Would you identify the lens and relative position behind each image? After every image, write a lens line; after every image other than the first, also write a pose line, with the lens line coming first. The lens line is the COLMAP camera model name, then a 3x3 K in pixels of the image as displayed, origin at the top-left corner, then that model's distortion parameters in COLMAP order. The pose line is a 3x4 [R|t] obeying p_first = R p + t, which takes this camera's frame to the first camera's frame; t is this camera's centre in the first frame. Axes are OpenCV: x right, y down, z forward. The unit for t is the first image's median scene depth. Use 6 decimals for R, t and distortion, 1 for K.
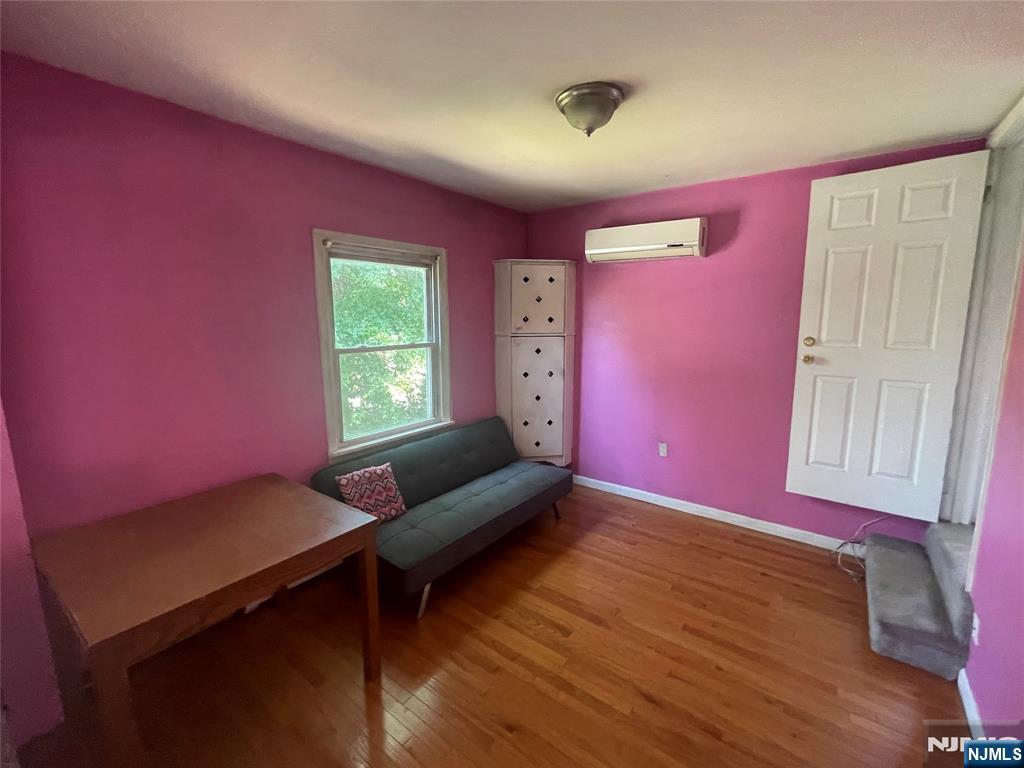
lens RADIAL K [[443.8, 0, 512.0], [0, 443.8, 384.0], [0, 0, 1]] dist [-0.001880, -0.000109]
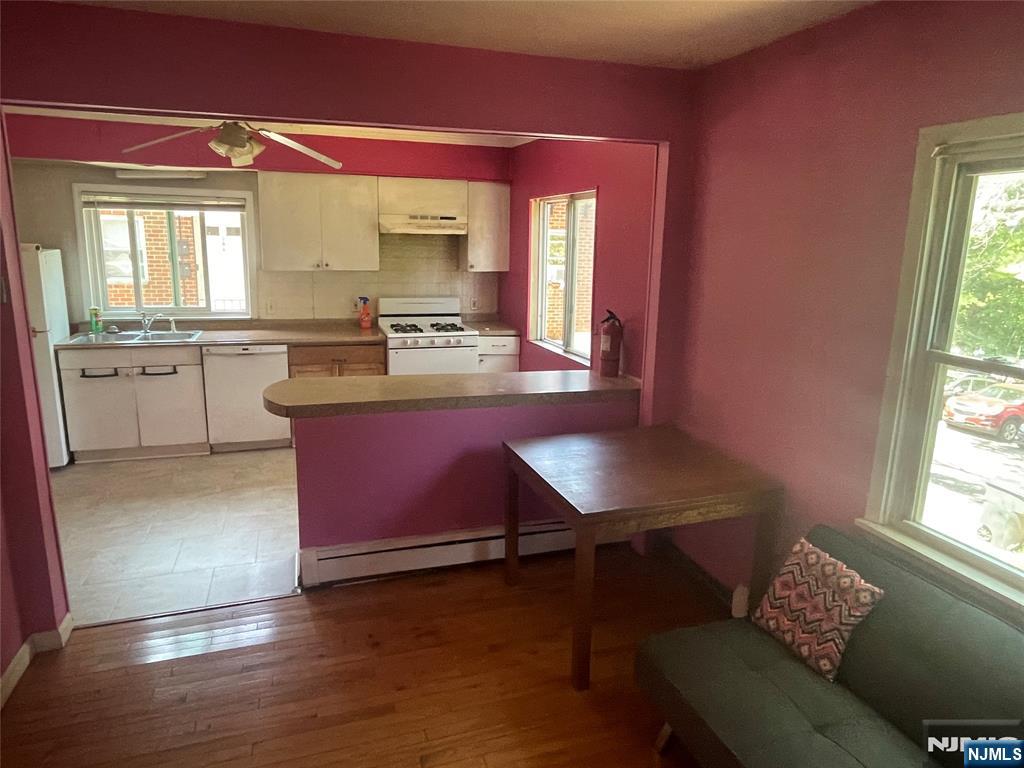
lens RADIAL K [[665.3, 0, 511.4], [0, 665.3, 380.7], [0, 0, 1]] dist [0.000273, 0.001470]
pose [[-0.570767, 0.163533, -0.804662, 0.520480], [-0.142117, 0.945503, 0.292964, -0.203616], [0.808720, 0.281570, -0.516421, 1.000464]]
